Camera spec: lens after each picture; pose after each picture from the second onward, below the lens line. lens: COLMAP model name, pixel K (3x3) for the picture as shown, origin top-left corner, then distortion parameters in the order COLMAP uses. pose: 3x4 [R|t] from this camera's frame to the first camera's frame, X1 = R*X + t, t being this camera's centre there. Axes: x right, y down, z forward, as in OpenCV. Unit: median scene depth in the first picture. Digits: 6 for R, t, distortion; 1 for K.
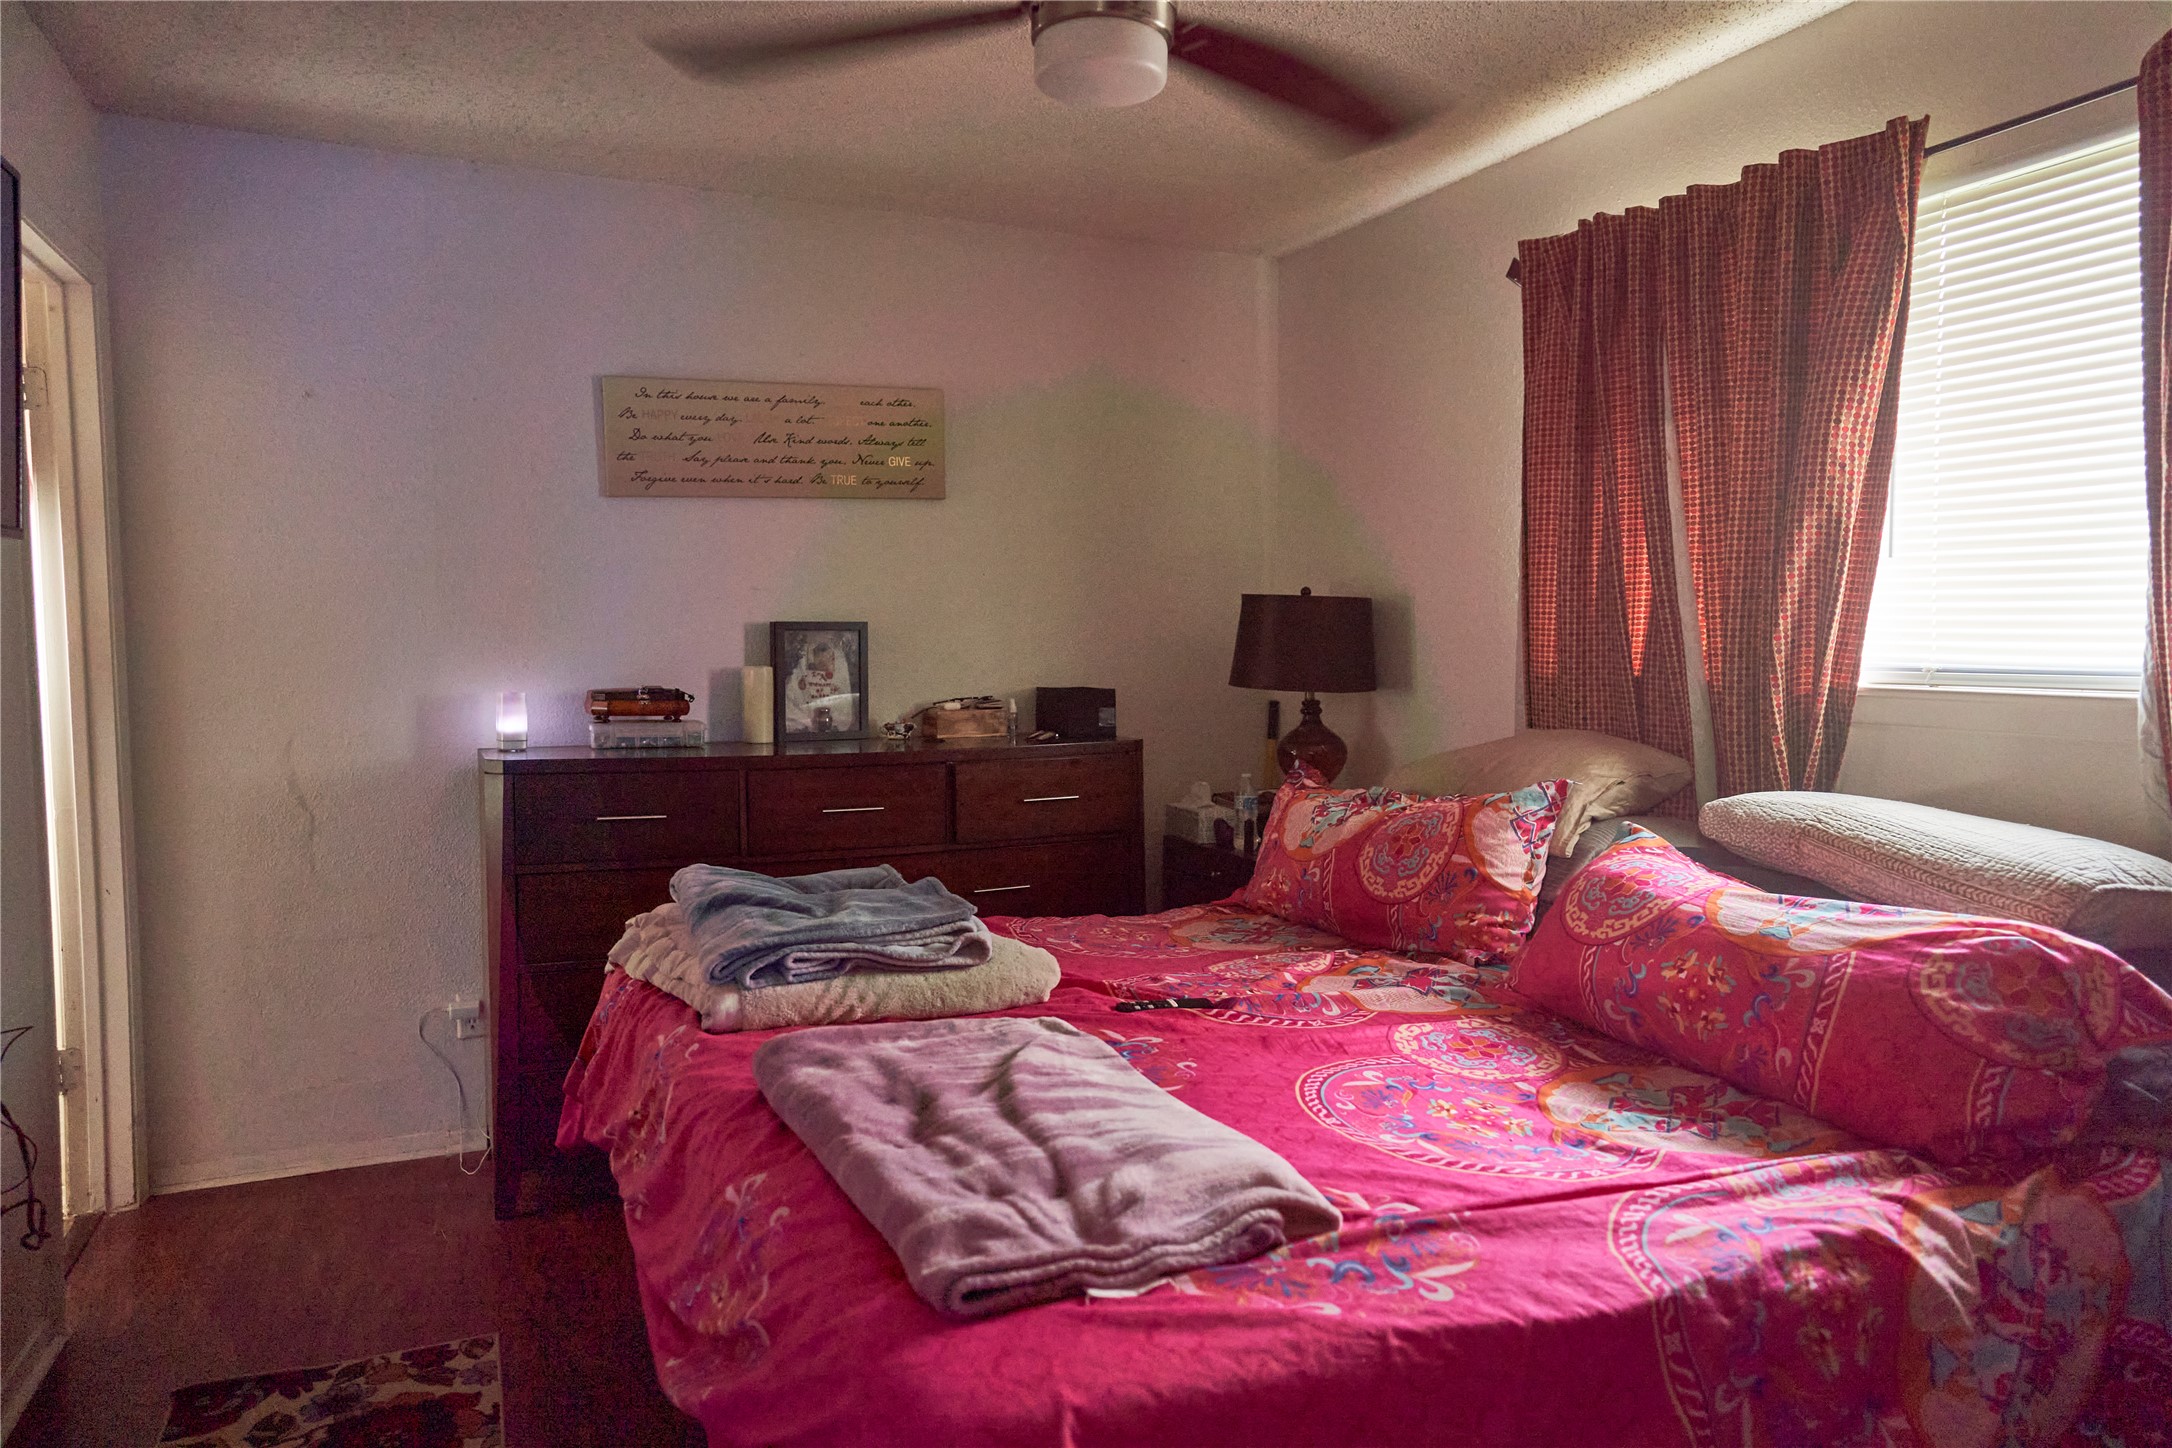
lens RADIAL K [[1470.2, 0, 1084.7], [0, 1470.2, 720.9], [0, 0, 1]] dist [-0.008888, 0.050854]
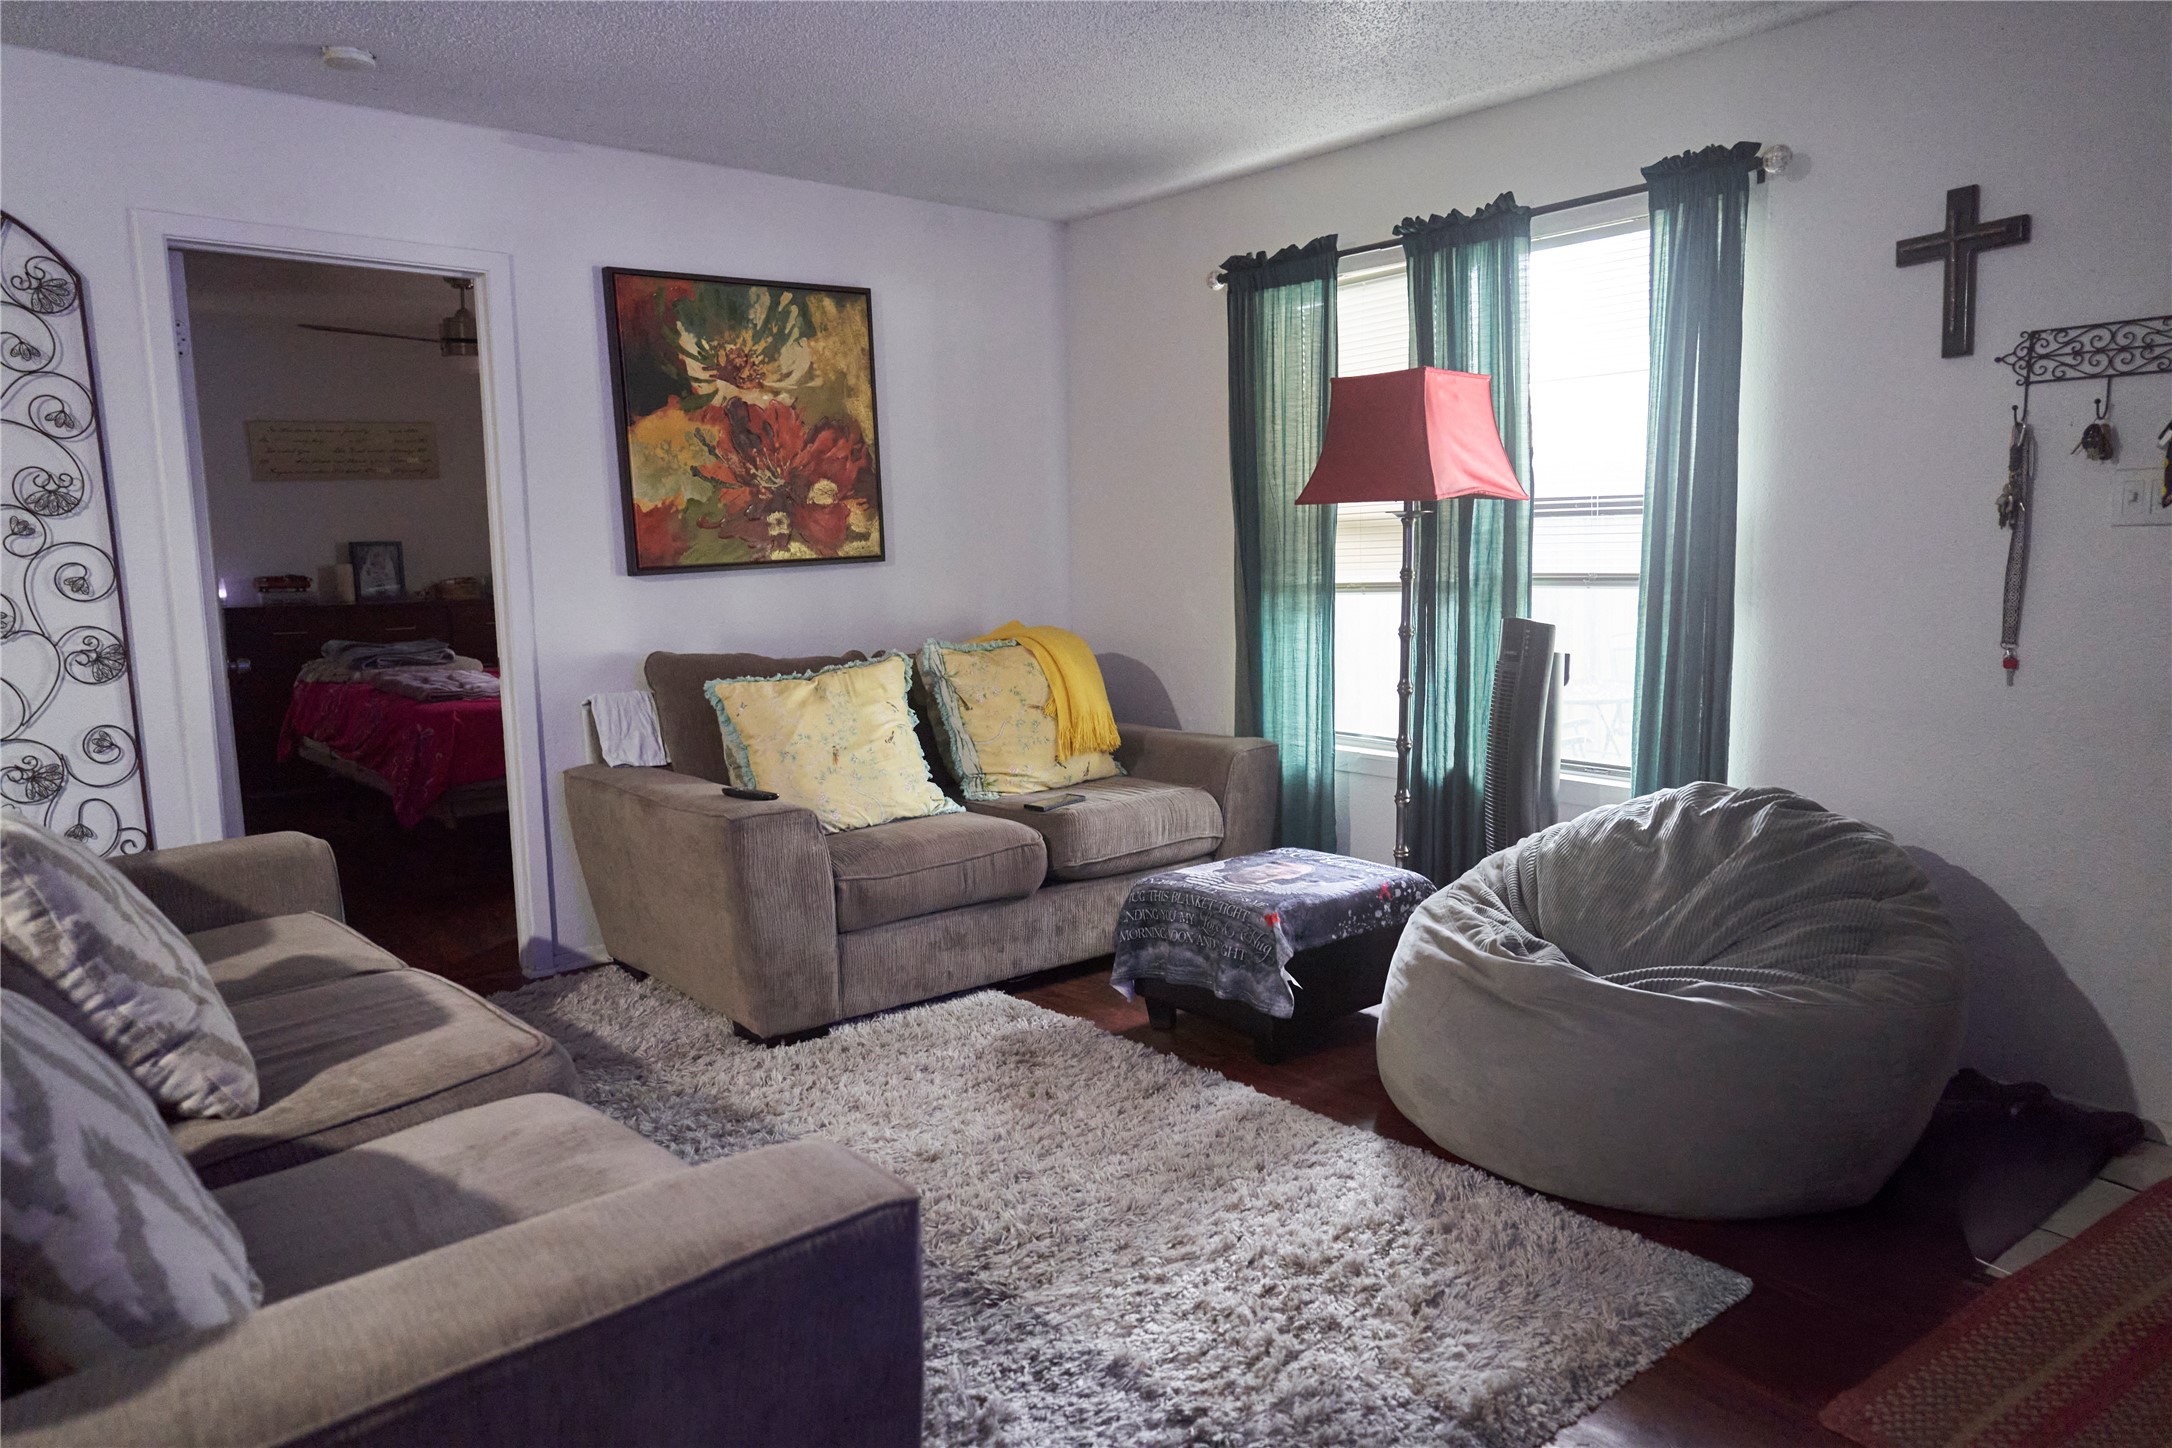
lens RADIAL K [[1470.2, 0, 1088.0], [0, 1470.2, 733.7], [0, 0, 1]] dist [-0.008888, 0.050854]
pose [[0.960558, -0.056956, 0.272184, 0.198798], [0.037601, 0.996413, 0.075806, 0.080832], [-0.275526, -0.062582, 0.959254, -1.253024]]
